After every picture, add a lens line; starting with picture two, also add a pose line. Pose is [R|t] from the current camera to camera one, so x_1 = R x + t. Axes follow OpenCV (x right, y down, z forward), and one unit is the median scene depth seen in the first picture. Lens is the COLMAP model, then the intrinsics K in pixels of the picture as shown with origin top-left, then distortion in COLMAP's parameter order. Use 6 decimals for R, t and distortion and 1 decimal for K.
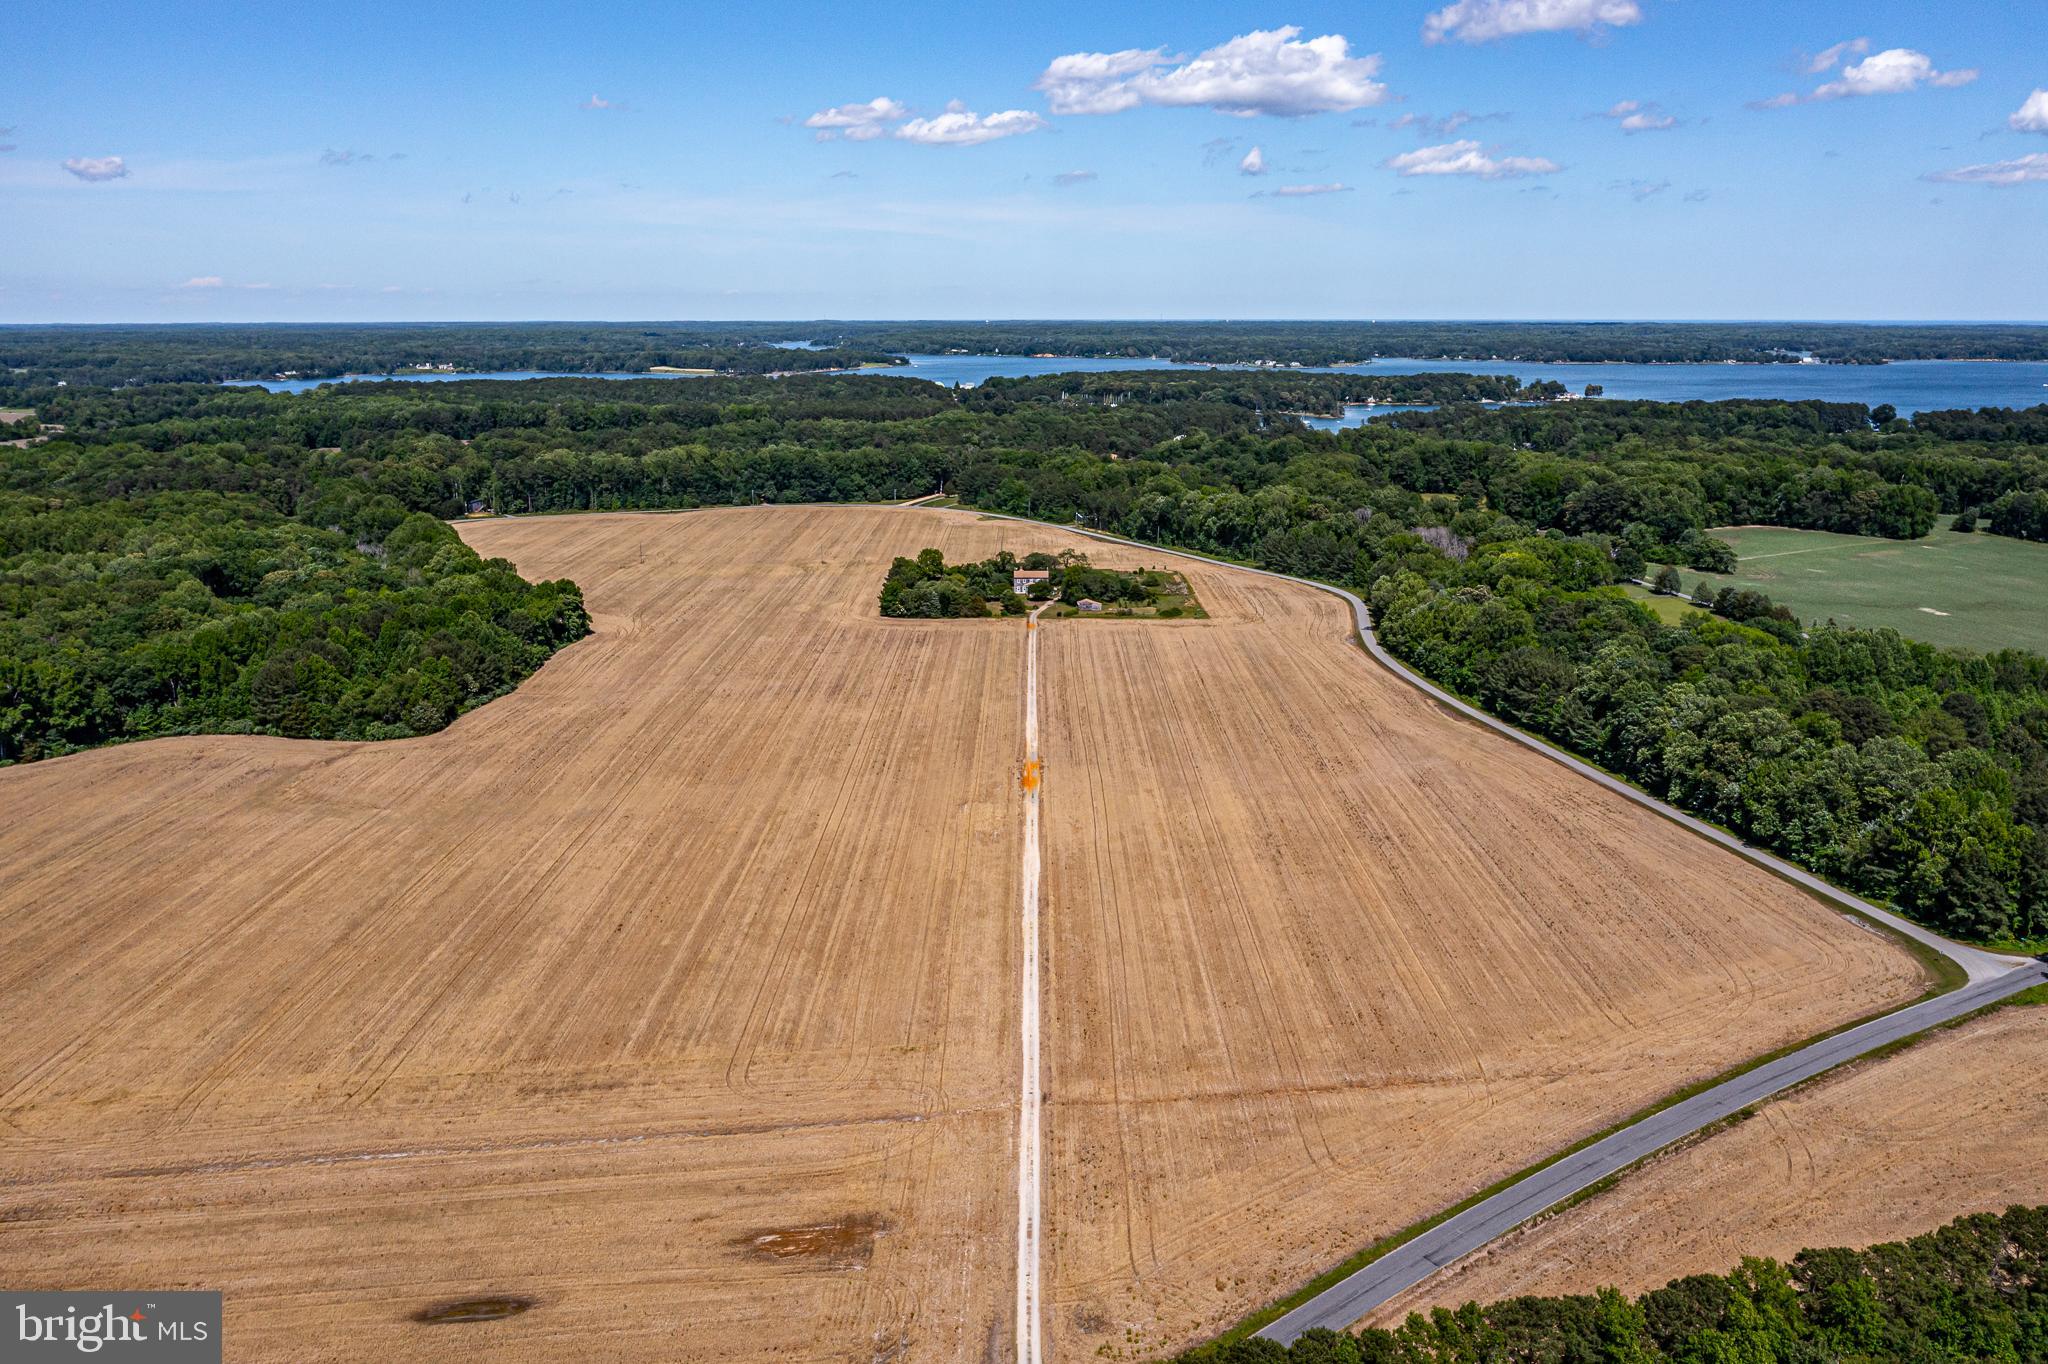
lens RADIAL K [[1631.8, 0, 1029.1], [0, 1631.8, 688.7], [0, 0, 1]] dist [-0.018504, 0.010313]
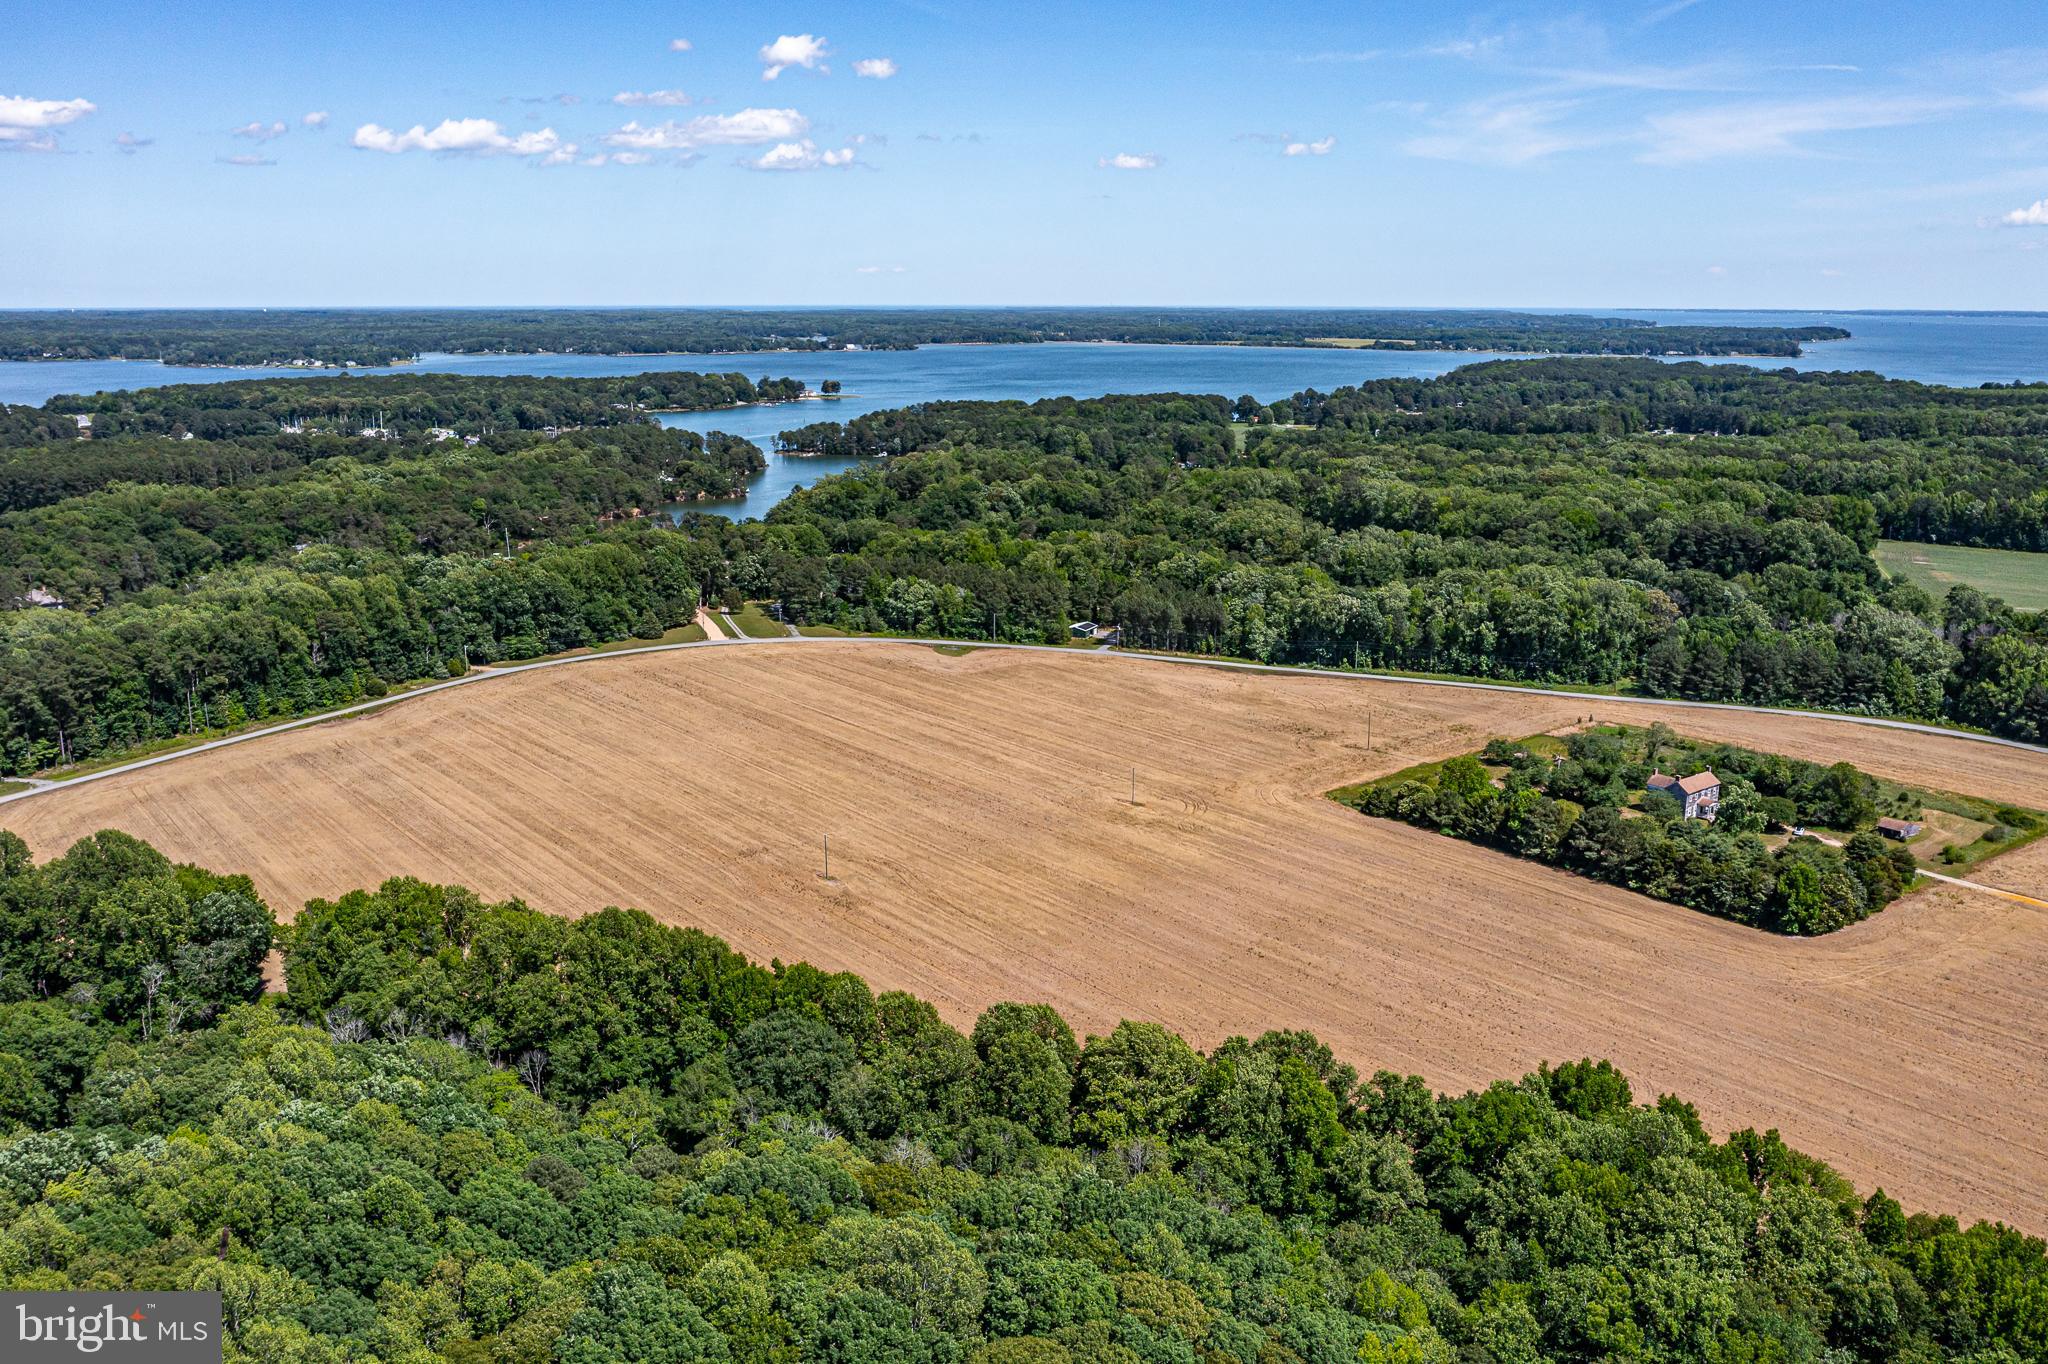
lens RADIAL K [[1631.8, 0, 1024.0], [0, 1631.8, 748.0], [0, 0, 1]] dist [-0.018504, 0.010313]
pose [[0.783464, -0.163269, 0.599606, -0.240403], [0.137898, 0.986491, 0.088432, -0.075867], [-0.605944, 0.013401, 0.795394, 0.319685]]
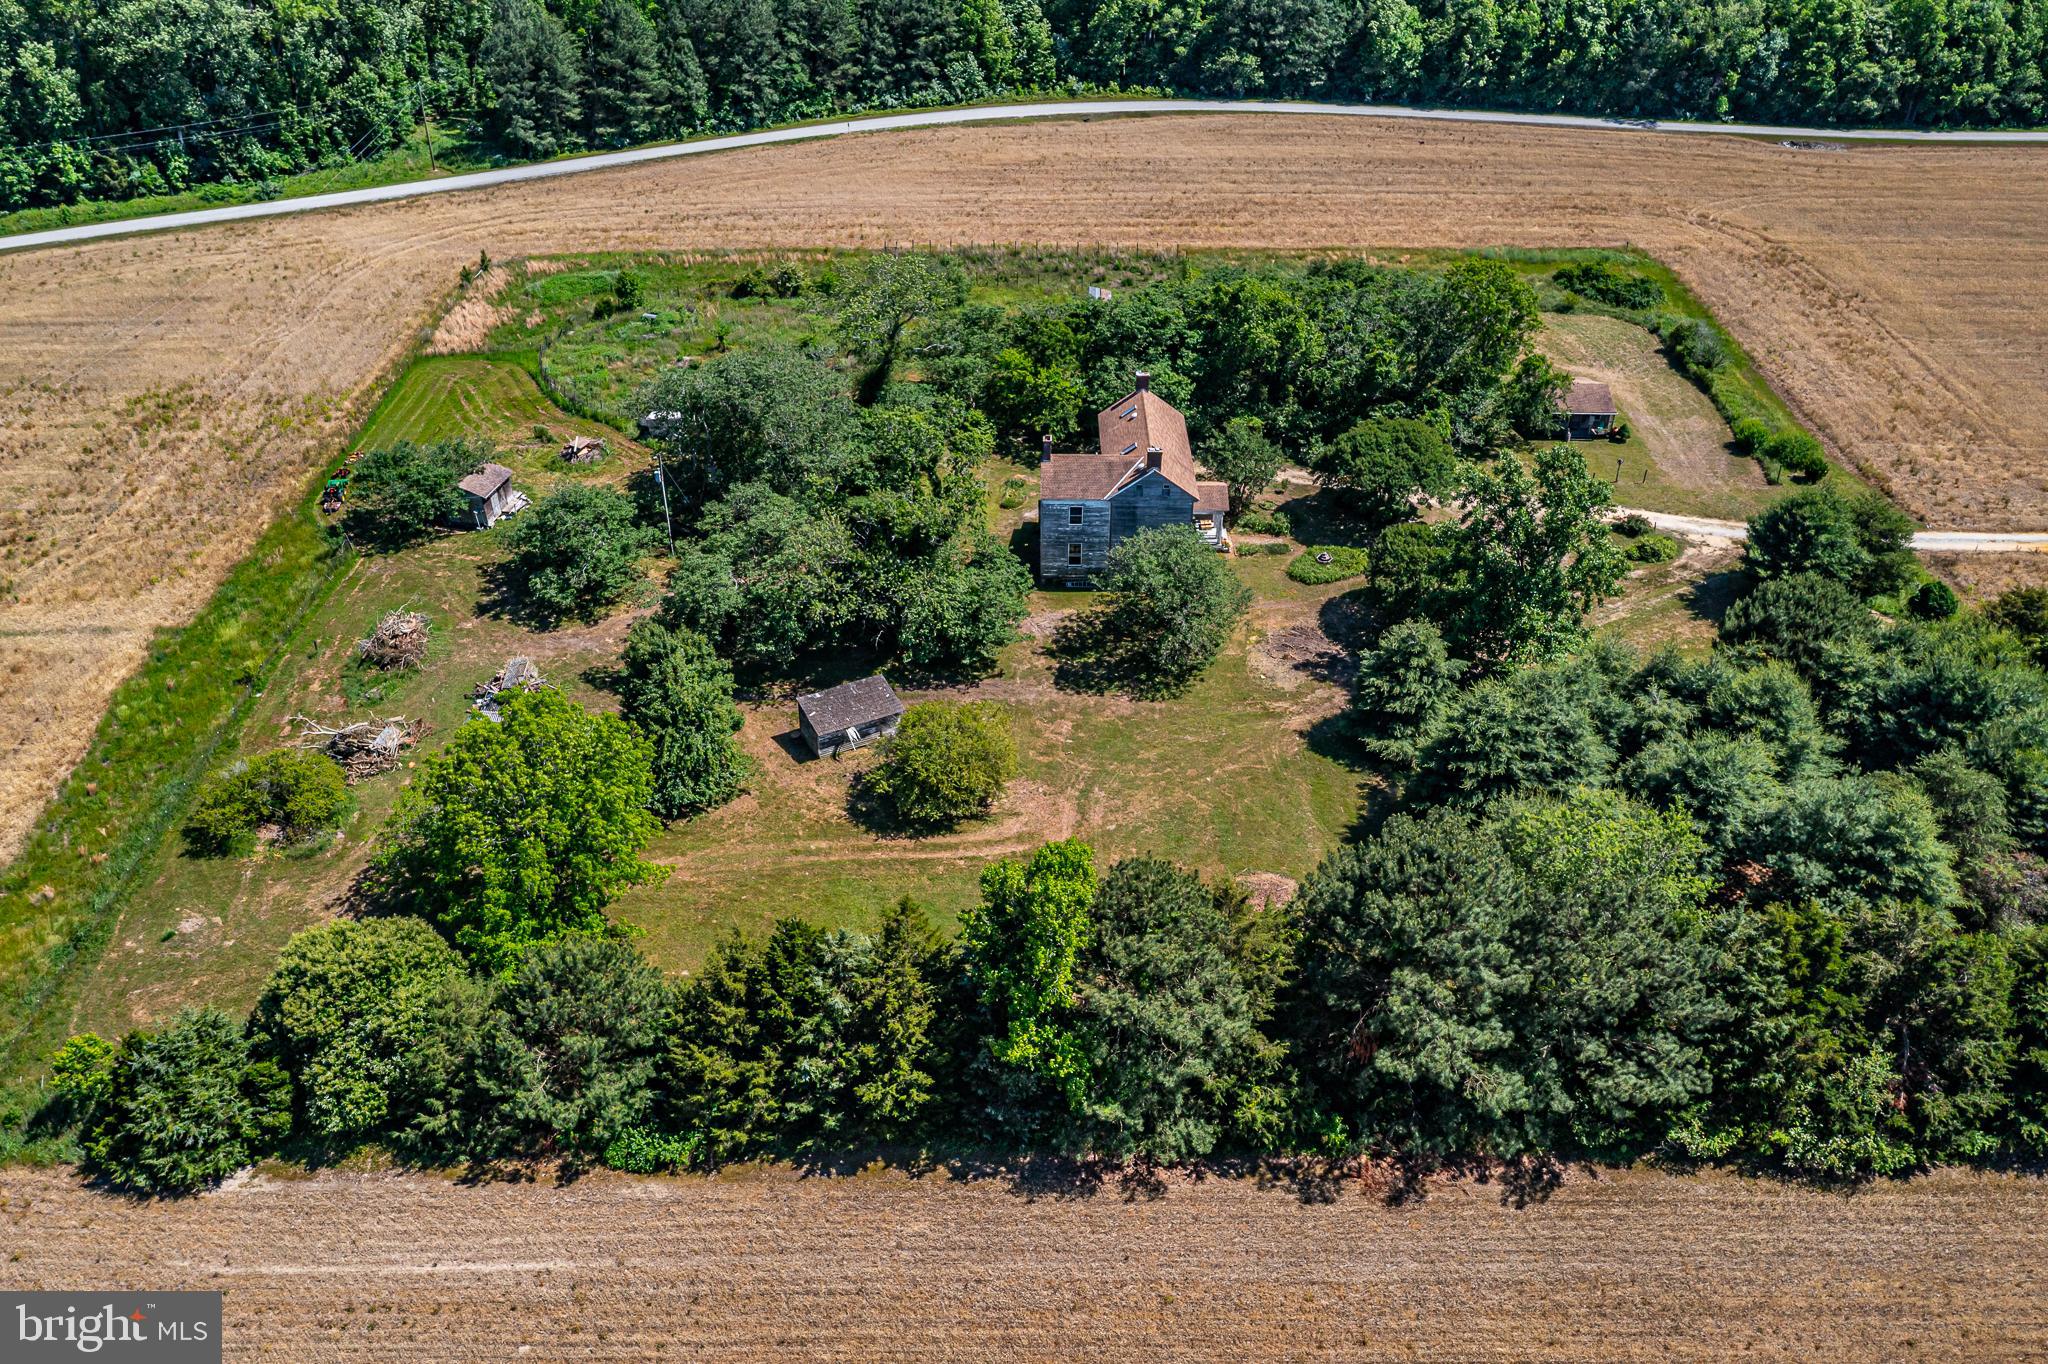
lens RADIAL K [[1631.8, 0, 1021.8], [0, 1631.8, 678.6], [0, 0, 1]] dist [-0.018504, 0.010313]
pose [[0.003874, -0.547153, 0.837024, -0.073214], [0.220497, 0.816896, 0.532975, -0.067333], [-0.975380, 0.182496, 0.123810, 0.461193]]
